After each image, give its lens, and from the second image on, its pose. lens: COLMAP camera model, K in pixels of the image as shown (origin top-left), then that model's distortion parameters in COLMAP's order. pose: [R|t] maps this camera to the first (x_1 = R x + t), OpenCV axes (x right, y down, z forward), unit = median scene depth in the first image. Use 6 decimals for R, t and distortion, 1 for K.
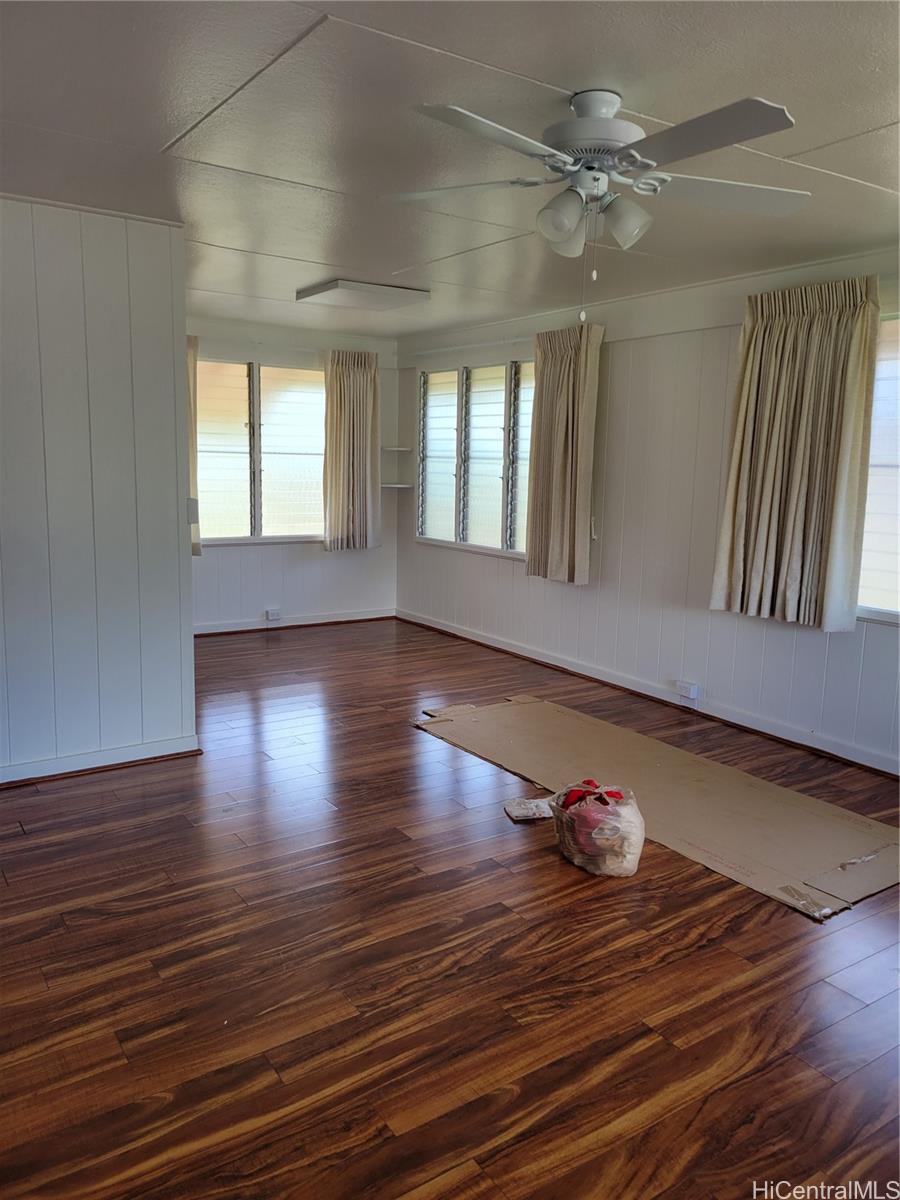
lens RADIAL K [[904.4, 0, 443.6], [0, 904.4, 595.8], [0, 0, 1]] dist [0.046023, -0.025355]
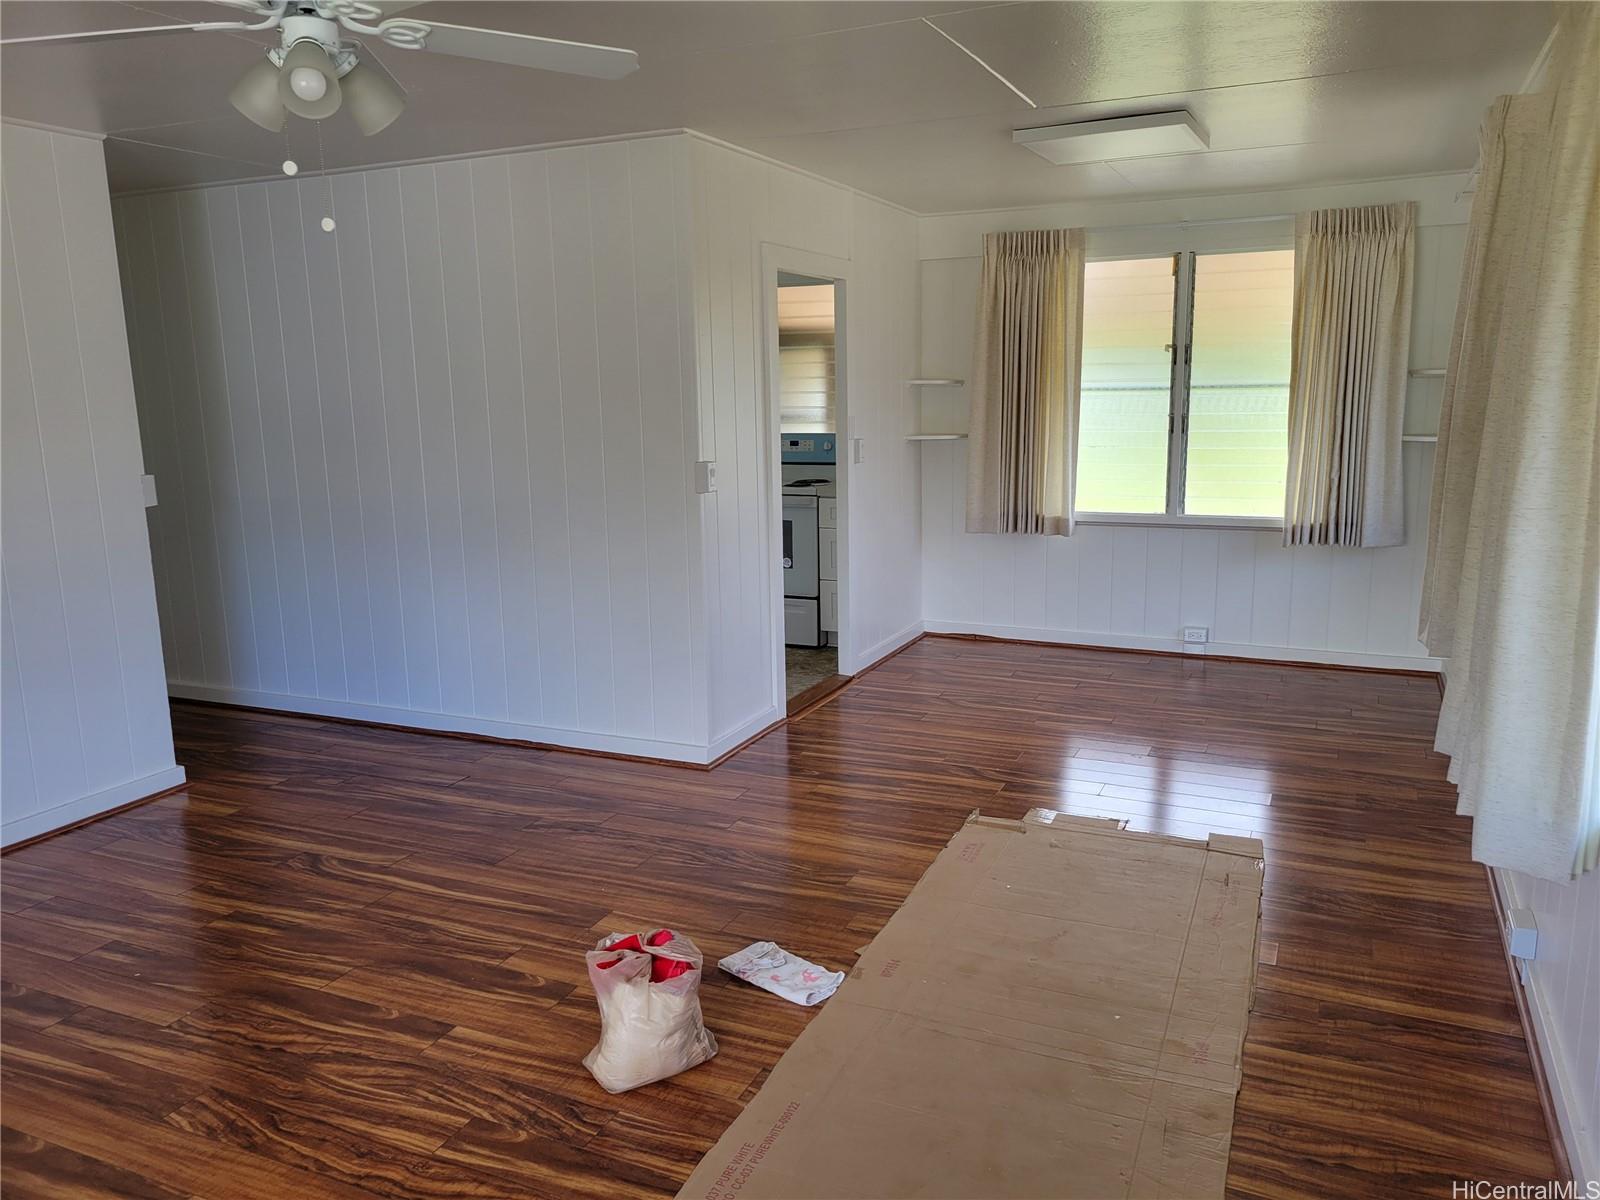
lens RADIAL K [[1205.8, 0, 795.5], [0, 1205.8, 611.0], [0, 0, 1]] dist [0.046023, -0.025355]
pose [[0.507123, 0.132505, -0.851627, 0.981250], [-0.100985, 0.990440, 0.093969, -0.116716], [0.855937, 0.038347, 0.515656, 0.696798]]
